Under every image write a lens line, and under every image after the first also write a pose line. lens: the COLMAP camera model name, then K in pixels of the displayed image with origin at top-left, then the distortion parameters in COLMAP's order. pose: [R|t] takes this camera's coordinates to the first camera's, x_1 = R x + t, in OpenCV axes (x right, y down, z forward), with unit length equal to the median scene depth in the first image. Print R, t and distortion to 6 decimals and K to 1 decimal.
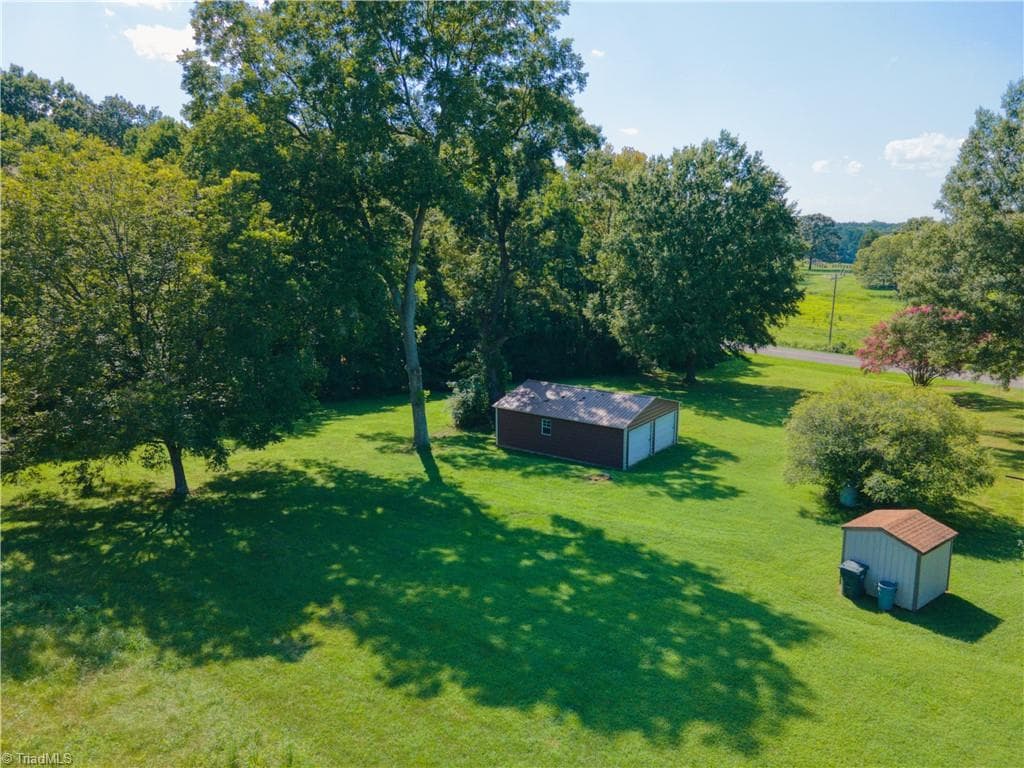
lens RADIAL K [[744.9, 0, 513.1], [0, 744.9, 380.2], [0, 0, 1]] dist [0.038469, 0.008544]
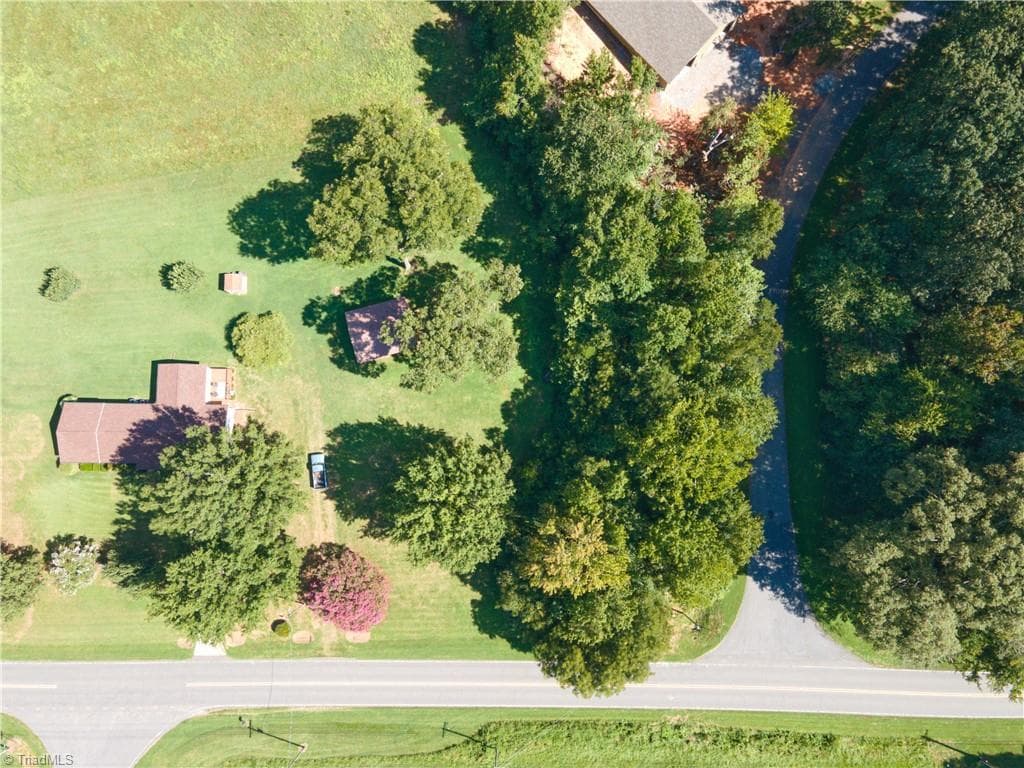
lens RADIAL K [[741.4, 0, 511.4], [0, 741.4, 383.0], [0, 0, 1]] dist [0.041588, 0.011421]
pose [[-0.629053, 0.775232, -0.057520, 0.136966], [-0.151092, -0.049349, 0.987287, -3.177485], [0.762538, 0.629746, 0.148174, 1.407162]]
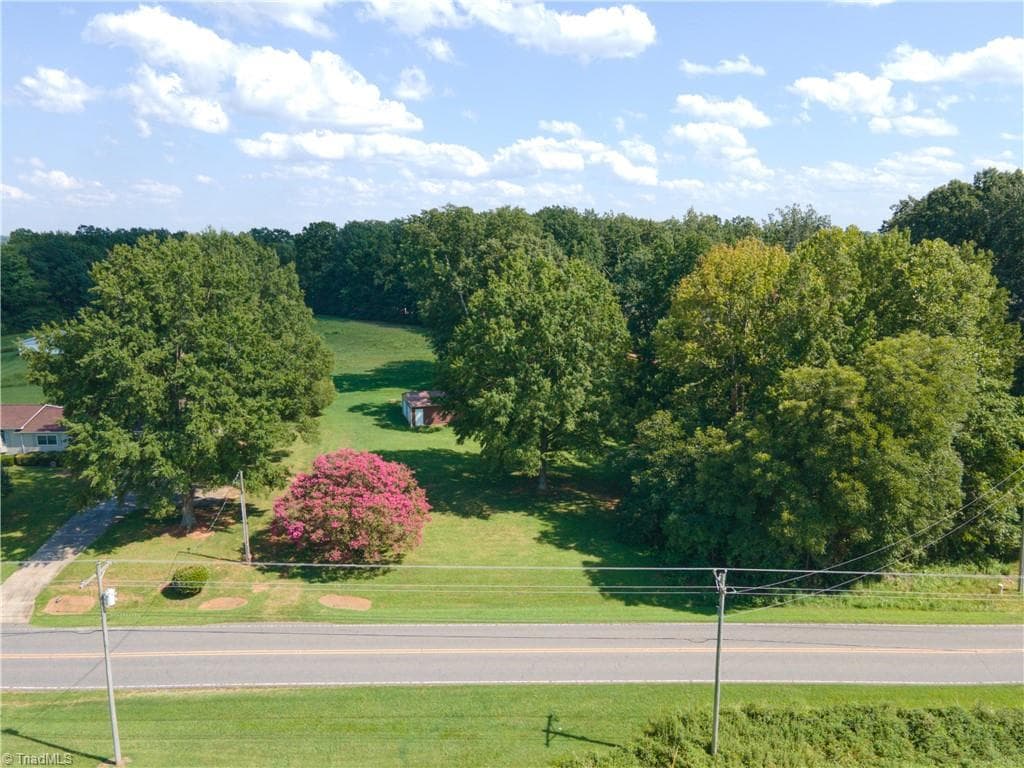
lens RADIAL K [[744.9, 0, 513.1], [0, 744.9, 380.2], [0, 0, 1]] dist [0.038469, 0.008544]
pose [[-0.610702, 0.153600, -0.776820, 2.073895], [-0.155709, 0.938560, 0.307992, -0.901336], [0.776400, 0.309050, -0.549264, 2.987100]]
